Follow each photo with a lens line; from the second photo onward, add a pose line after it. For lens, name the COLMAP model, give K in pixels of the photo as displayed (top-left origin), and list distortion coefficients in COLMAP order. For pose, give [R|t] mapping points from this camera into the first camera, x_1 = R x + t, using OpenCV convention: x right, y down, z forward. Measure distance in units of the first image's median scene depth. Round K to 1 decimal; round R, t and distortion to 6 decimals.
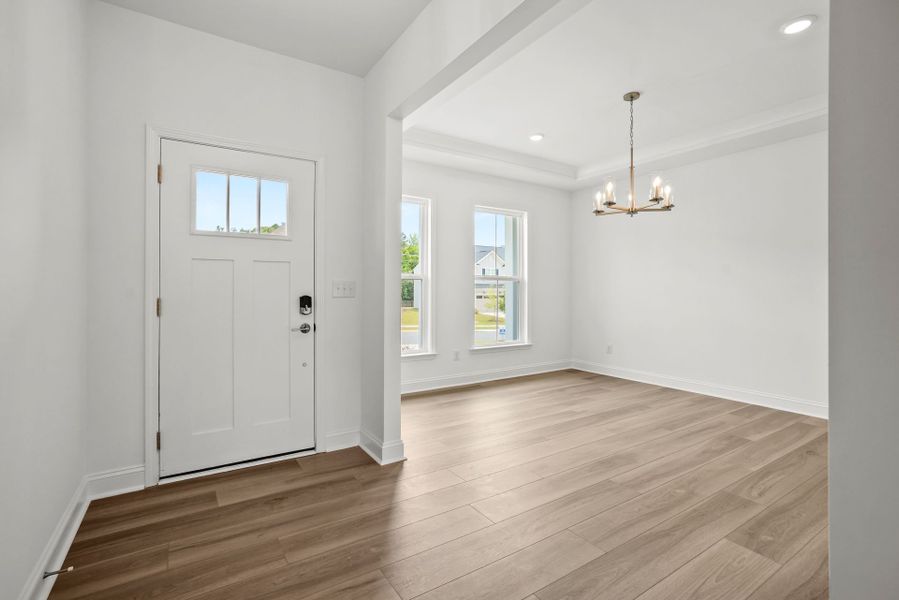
lens RADIAL K [[417.4, 0, 448.2], [0, 417.4, 290.2], [0, 0, 1]] dist [-0.038703, 0.022736]
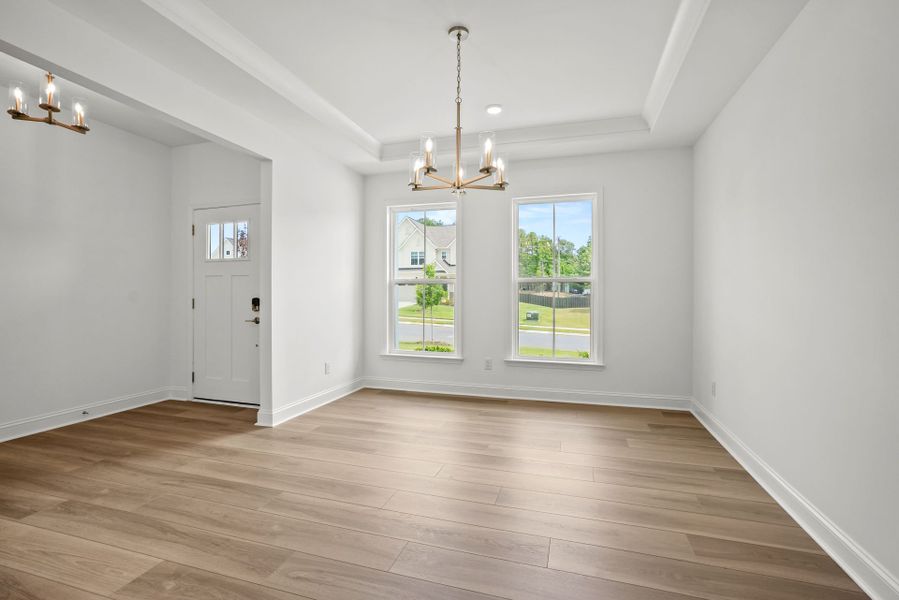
lens RADIAL K [[417.4, 0, 448.2], [0, 417.4, 290.2], [0, 0, 1]] dist [-0.038703, 0.022736]
pose [[0.634445, -0.010267, -0.772900, 1.021796], [0.000690, 0.999919, -0.012716, 0.005138], [0.772968, 0.007534, 0.634401, 0.513452]]
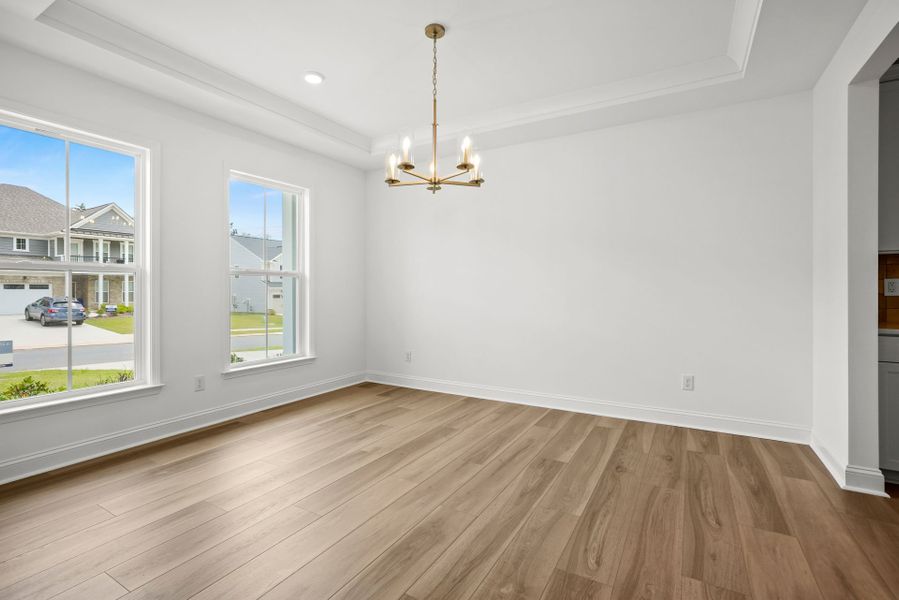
lens RADIAL K [[417.4, 0, 448.2], [0, 417.4, 290.2], [0, 0, 1]] dist [-0.038703, 0.022736]
pose [[0.895993, -0.004540, 0.444044, 0.130278], [0.002879, 0.999986, 0.004414, 0.000689], [-0.444058, -0.002676, 0.895994, 0.313984]]
